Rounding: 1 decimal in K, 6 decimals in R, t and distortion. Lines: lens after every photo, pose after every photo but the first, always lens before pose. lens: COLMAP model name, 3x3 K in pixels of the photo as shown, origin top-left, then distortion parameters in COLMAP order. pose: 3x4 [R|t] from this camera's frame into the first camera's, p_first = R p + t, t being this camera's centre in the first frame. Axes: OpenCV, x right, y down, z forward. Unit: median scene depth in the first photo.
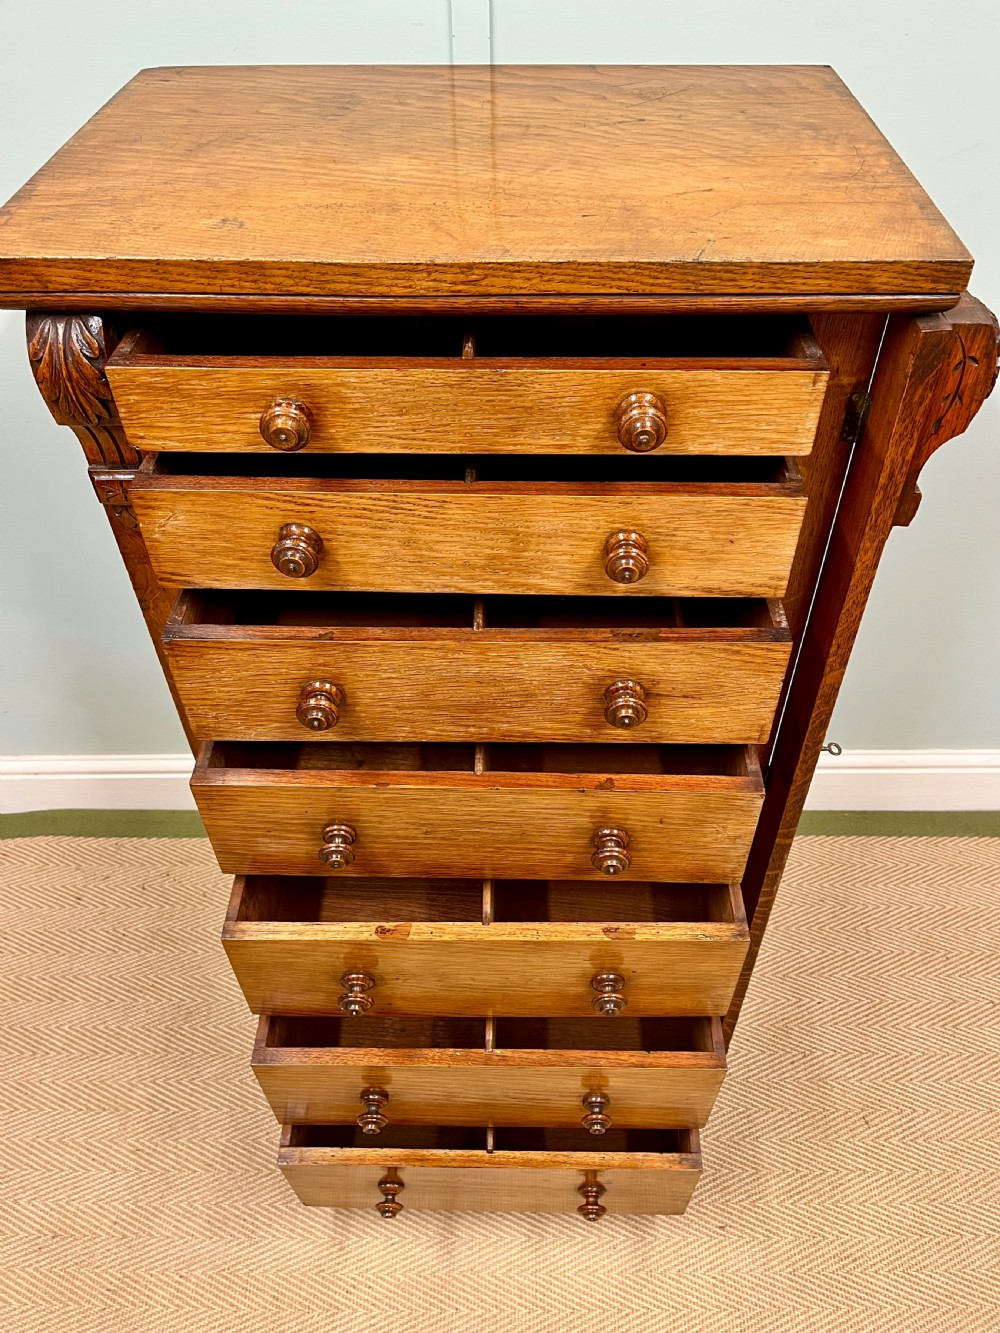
lens RADIAL K [[1000.1, 0, 509.0], [0, 1000.1, 665.8], [0, 0, 1]] dist [0.078534, -0.101507]
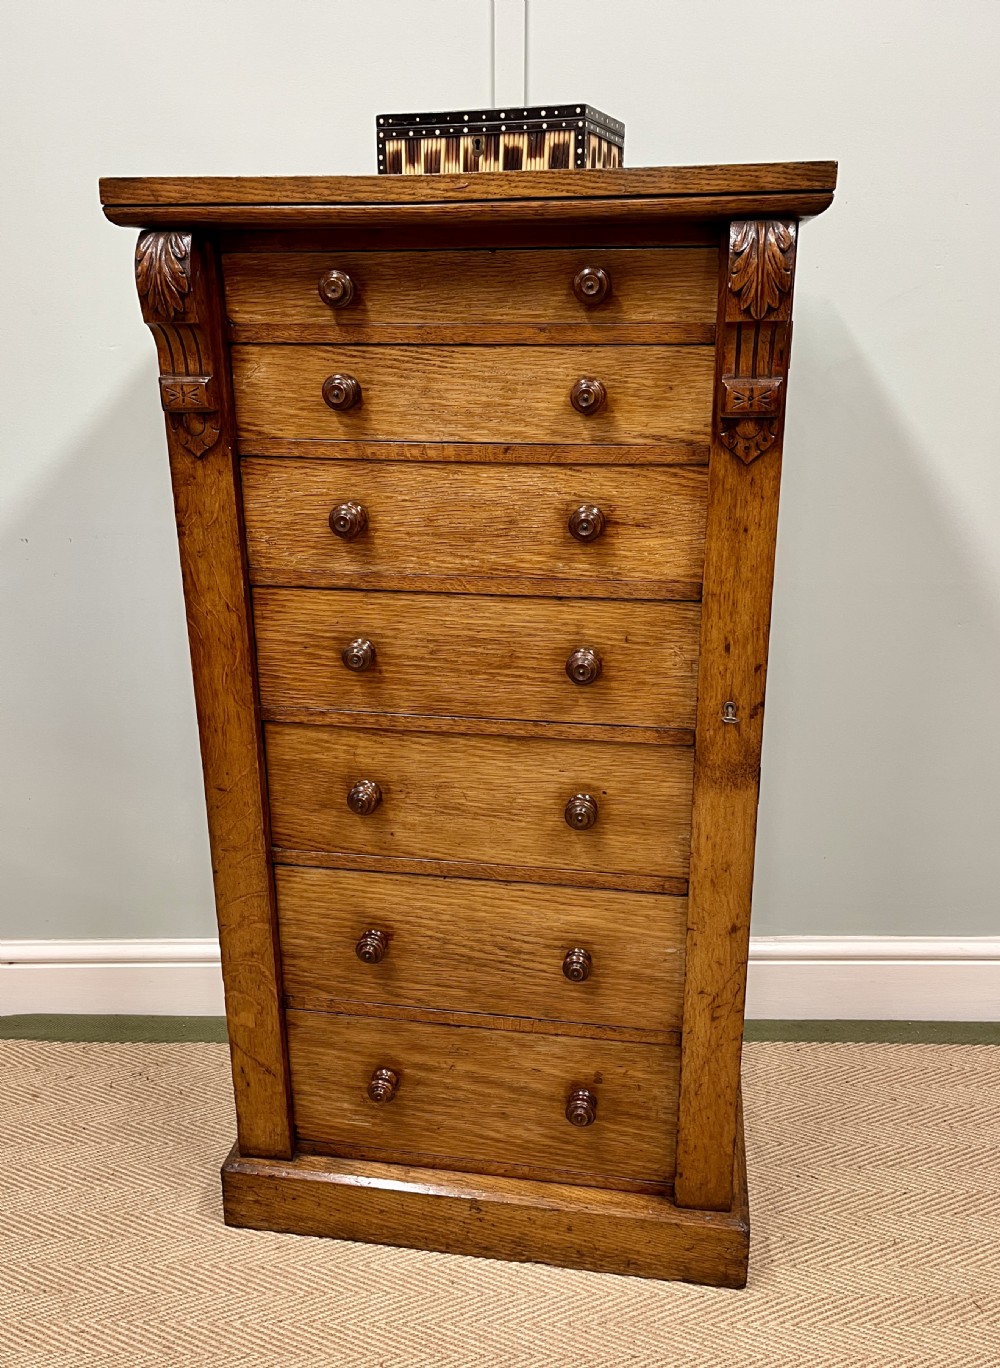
lens RADIAL K [[1139.5, 0, 496.1], [0, 1139.5, 688.0], [0, 0, 1]] dist [0.062831, -0.070003]
pose [[0.989633, 0.047186, -0.135645, 0.221666], [-0.100464, 0.902388, -0.419050, 0.754693], [0.102631, 0.428333, 0.897774, -0.074215]]
